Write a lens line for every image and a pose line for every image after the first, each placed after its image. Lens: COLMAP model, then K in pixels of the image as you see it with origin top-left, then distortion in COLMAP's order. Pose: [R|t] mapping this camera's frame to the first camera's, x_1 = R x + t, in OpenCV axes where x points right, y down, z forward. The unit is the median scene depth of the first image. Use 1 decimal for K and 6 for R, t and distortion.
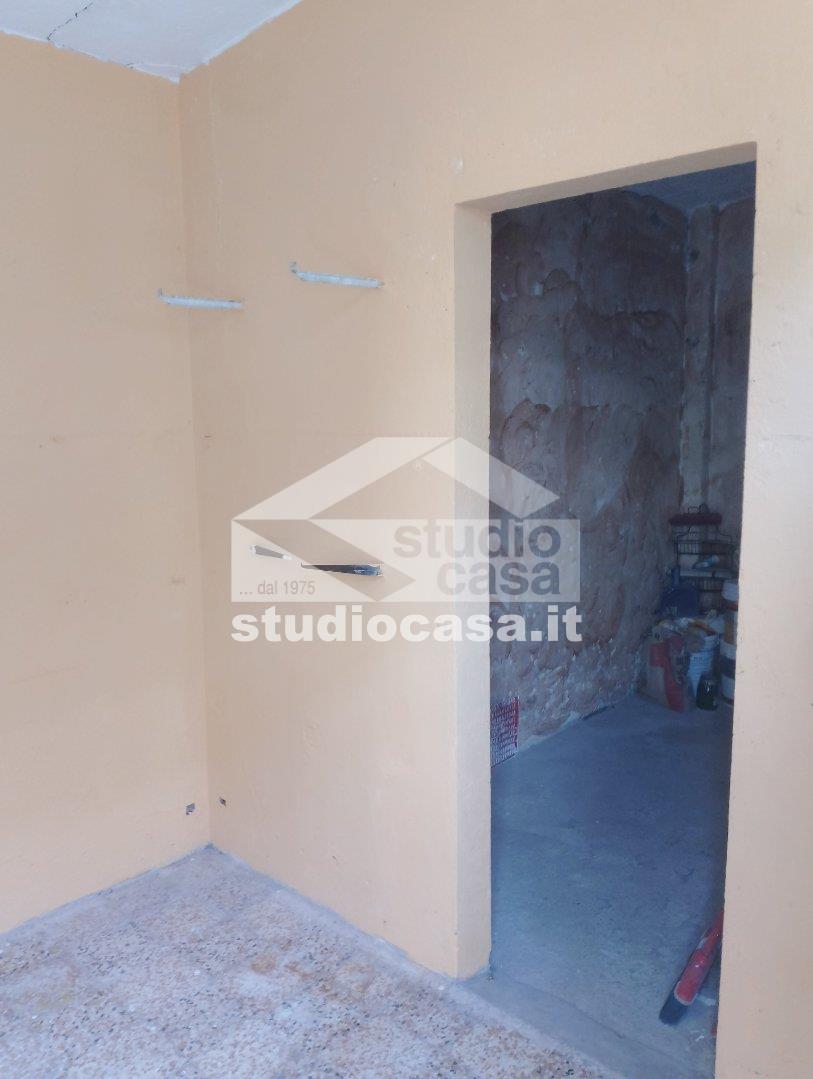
lens RADIAL K [[866.9, 0, 401.0], [0, 866.9, 540.4], [0, 0, 1]] dist [0.054994, -0.100413]
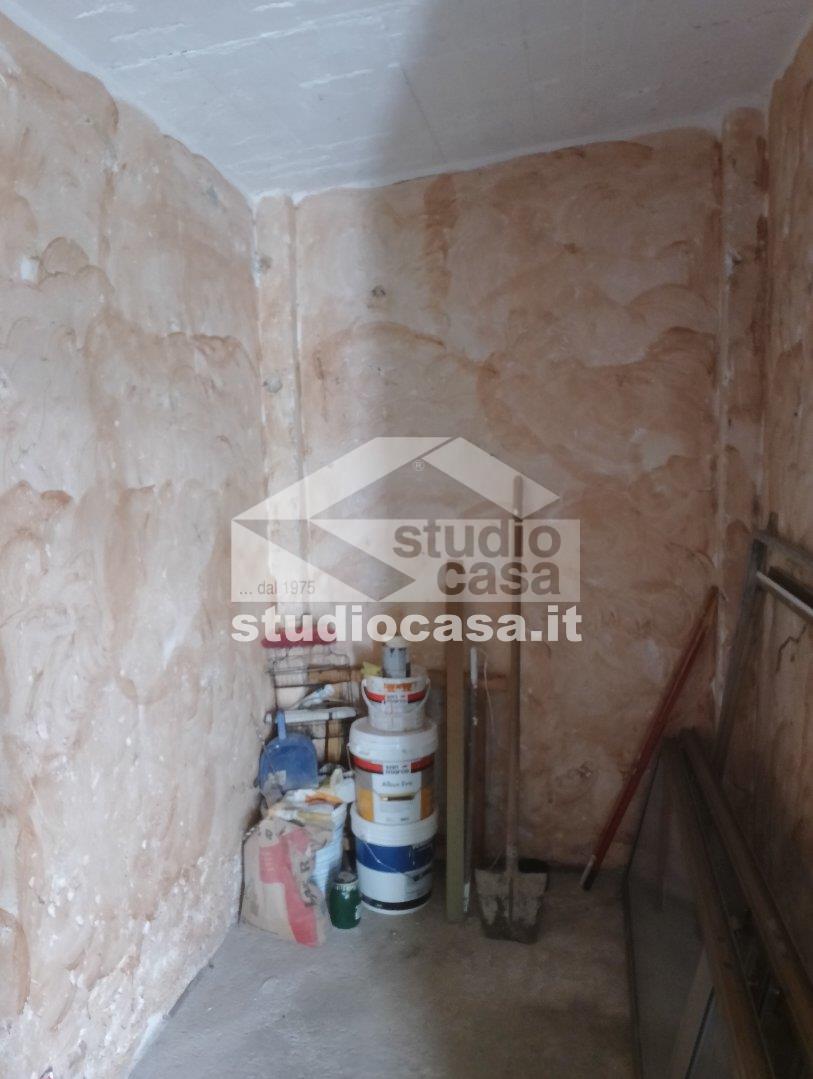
lens RADIAL K [[866.9, 0, 403.7], [0, 866.9, 535.2], [0, 0, 1]] dist [0.054994, -0.100413]
pose [[0.851198, -0.060621, 0.521332, 0.057080], [0.093845, 0.994879, -0.037538, -0.078028], [-0.516387, 0.080877, 0.852528, 0.386753]]
